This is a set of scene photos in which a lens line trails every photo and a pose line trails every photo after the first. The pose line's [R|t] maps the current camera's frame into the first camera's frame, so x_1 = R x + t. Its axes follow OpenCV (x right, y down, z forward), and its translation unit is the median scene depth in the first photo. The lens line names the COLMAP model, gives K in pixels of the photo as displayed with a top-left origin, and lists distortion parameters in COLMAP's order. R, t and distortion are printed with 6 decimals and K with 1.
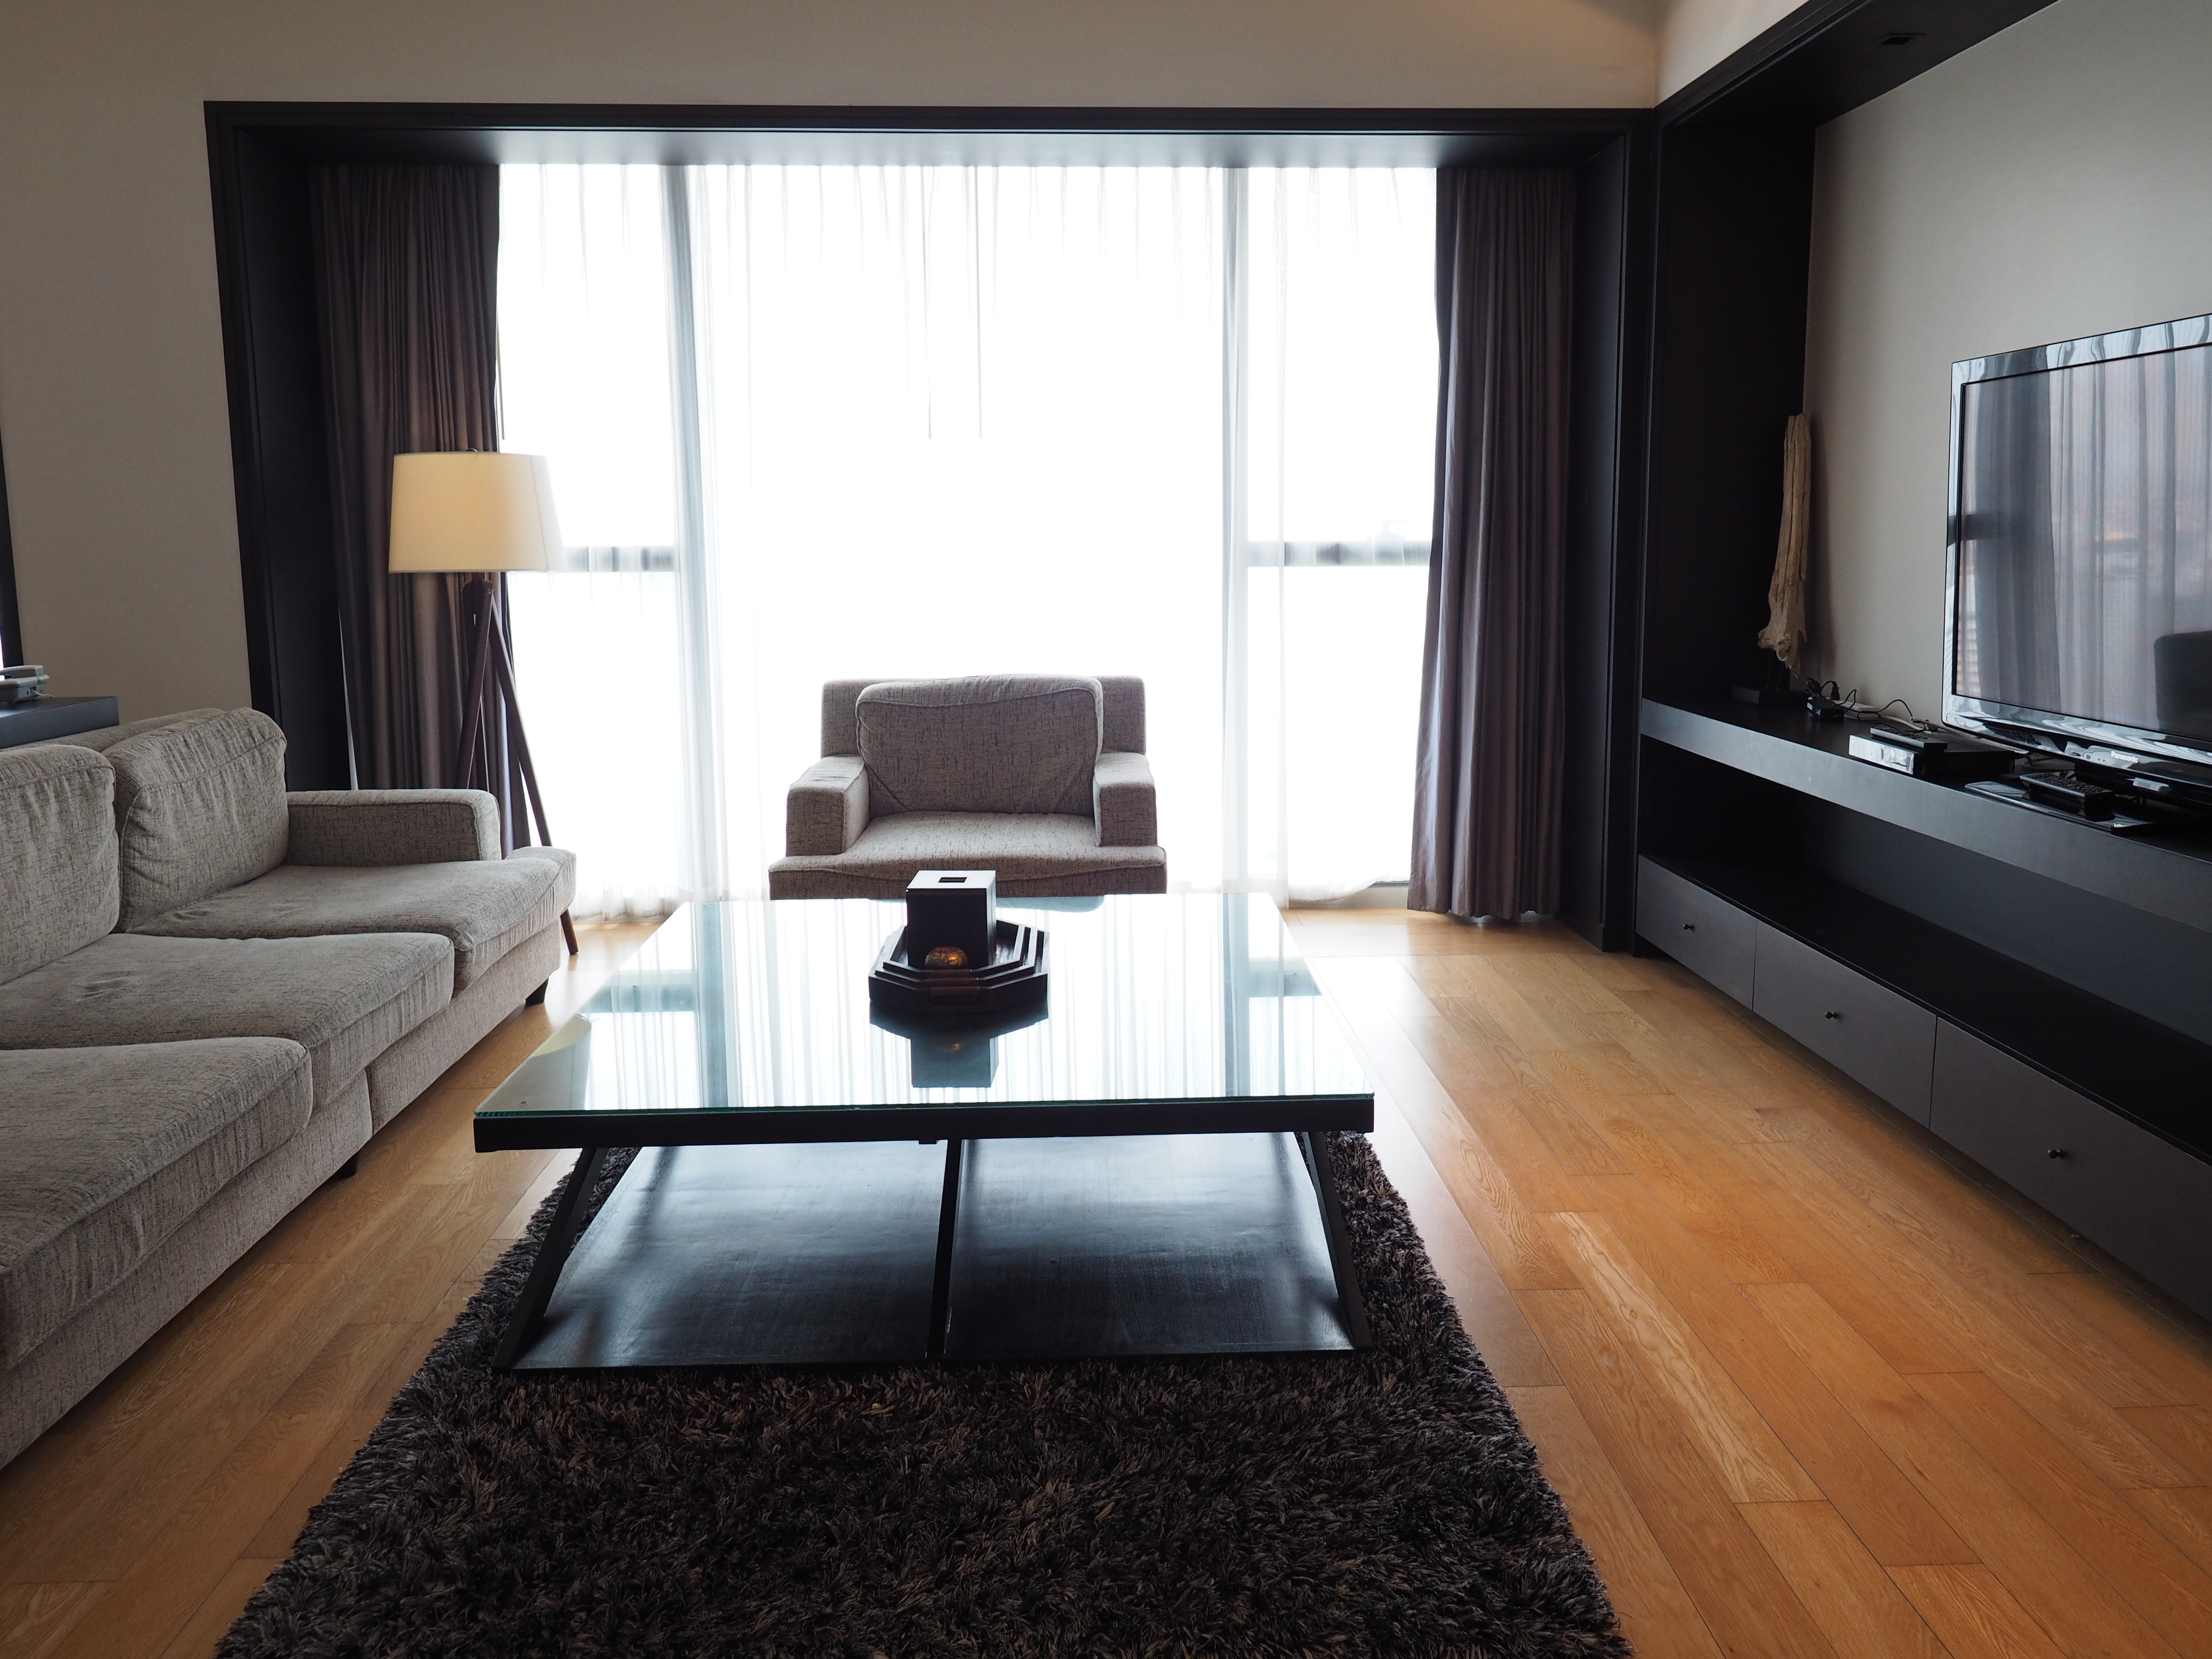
lens RADIAL K [[1631.9, 0, 1105.8], [0, 1631.9, 767.5], [0, 0, 1]] dist [-0.003300, 0.000528]
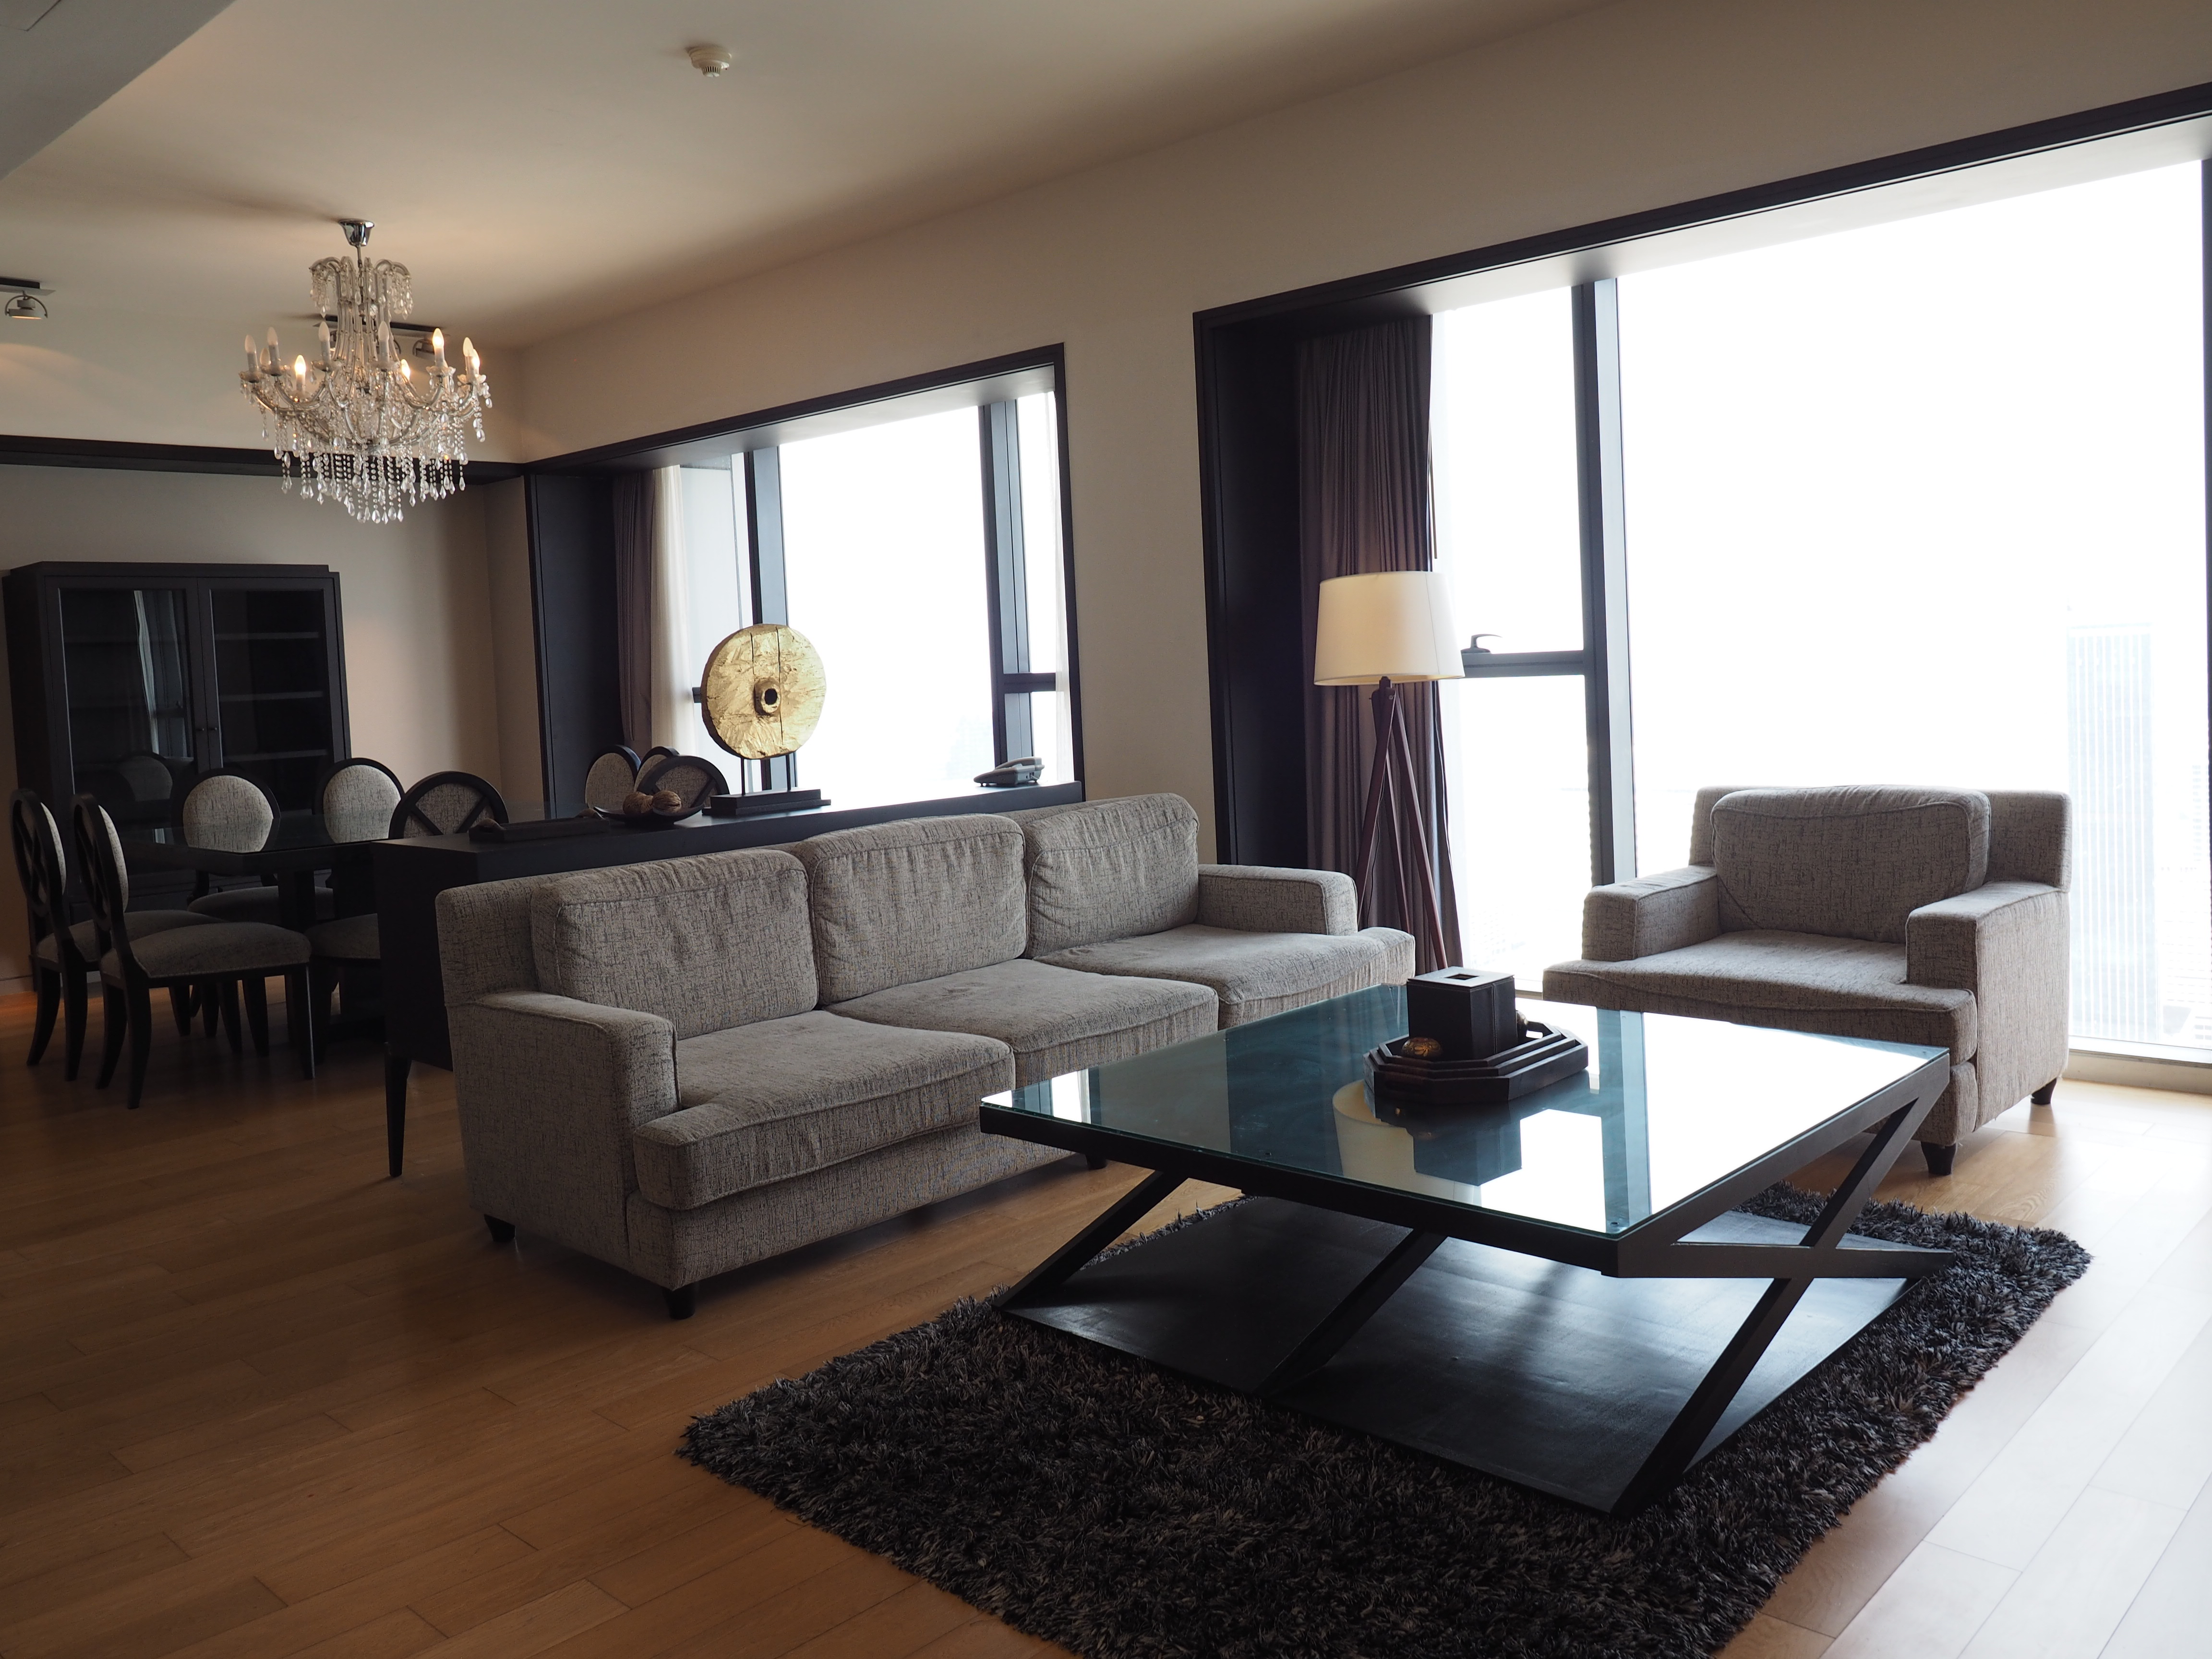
lens RADIAL K [[1730.7, 0, 1107.3], [0, 1730.7, 755.8], [0, 0, 1]] dist [0.060739, -0.084259]
pose [[0.702290, 0.016130, -0.711708, 0.417868], [-0.063516, 0.997176, -0.040076, -0.010209], [0.709052, 0.073350, 0.701331, 0.041949]]
